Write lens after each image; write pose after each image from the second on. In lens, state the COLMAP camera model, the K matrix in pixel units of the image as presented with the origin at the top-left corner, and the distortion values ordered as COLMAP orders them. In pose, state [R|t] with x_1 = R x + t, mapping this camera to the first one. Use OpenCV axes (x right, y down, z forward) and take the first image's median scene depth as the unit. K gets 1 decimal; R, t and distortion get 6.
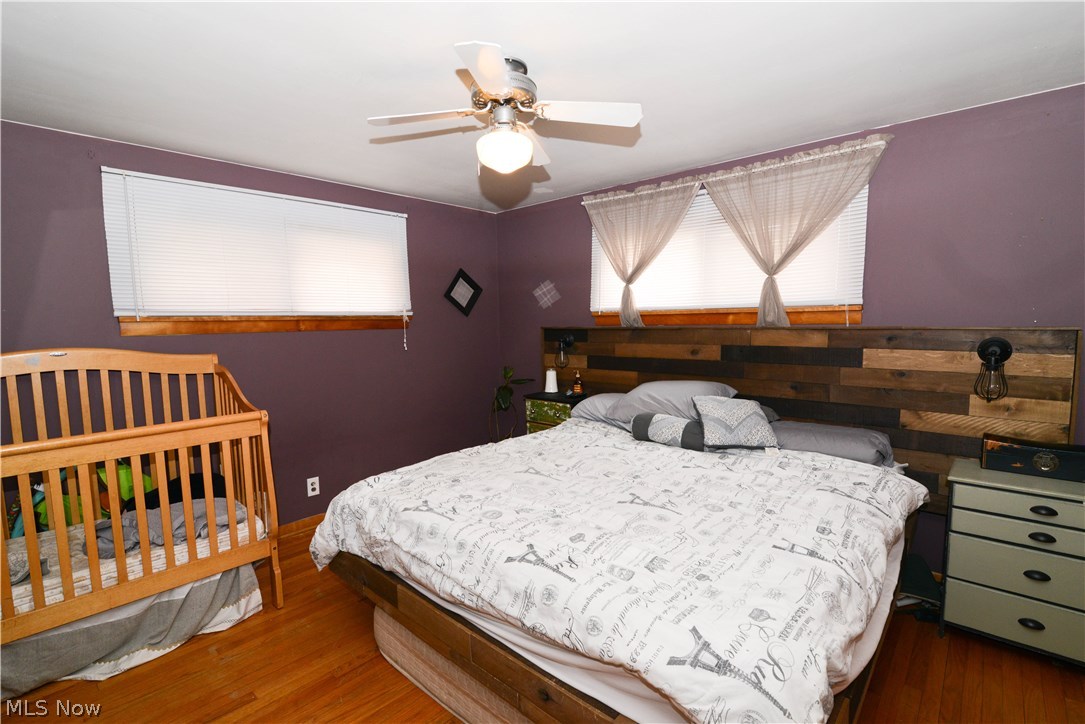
lens RADIAL K [[497.1, 0, 542.3], [0, 497.1, 367.7], [0, 0, 1]] dist [-0.020244, 0.001228]
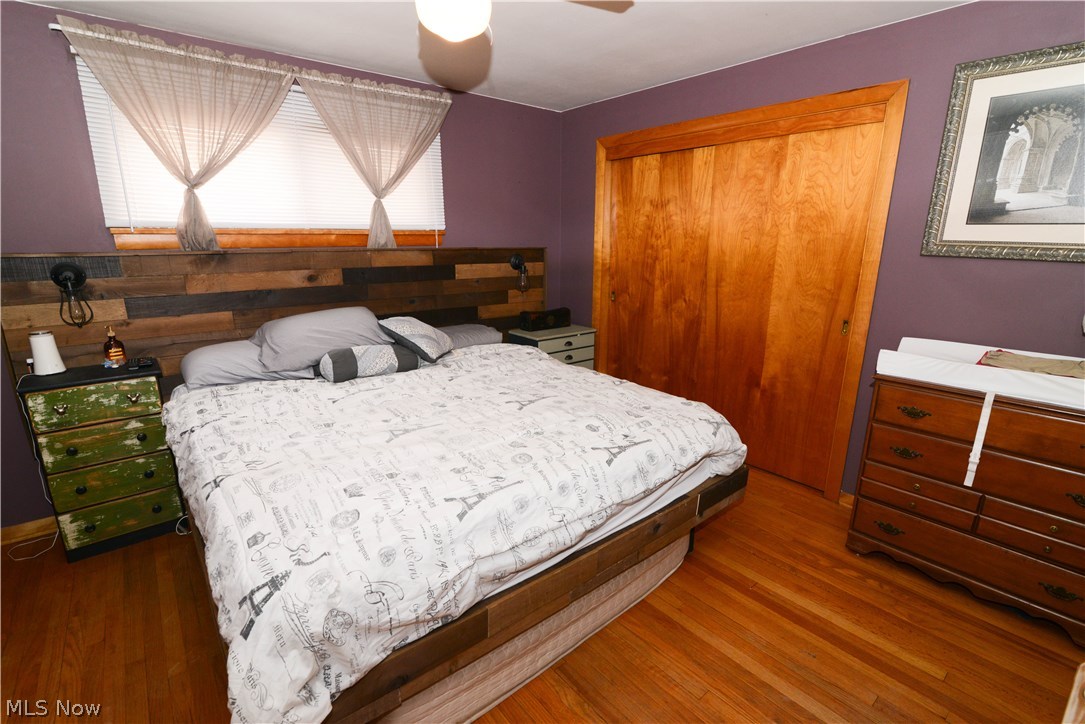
lens RADIAL K [[497.1, 0, 542.3], [0, 497.1, 367.7], [0, 0, 1]] dist [-0.020244, 0.001228]
pose [[0.143668, -0.235243, 0.961260, -0.622297], [0.086288, 0.970615, 0.224636, -0.046279], [-0.985857, 0.050672, 0.159745, 0.536677]]
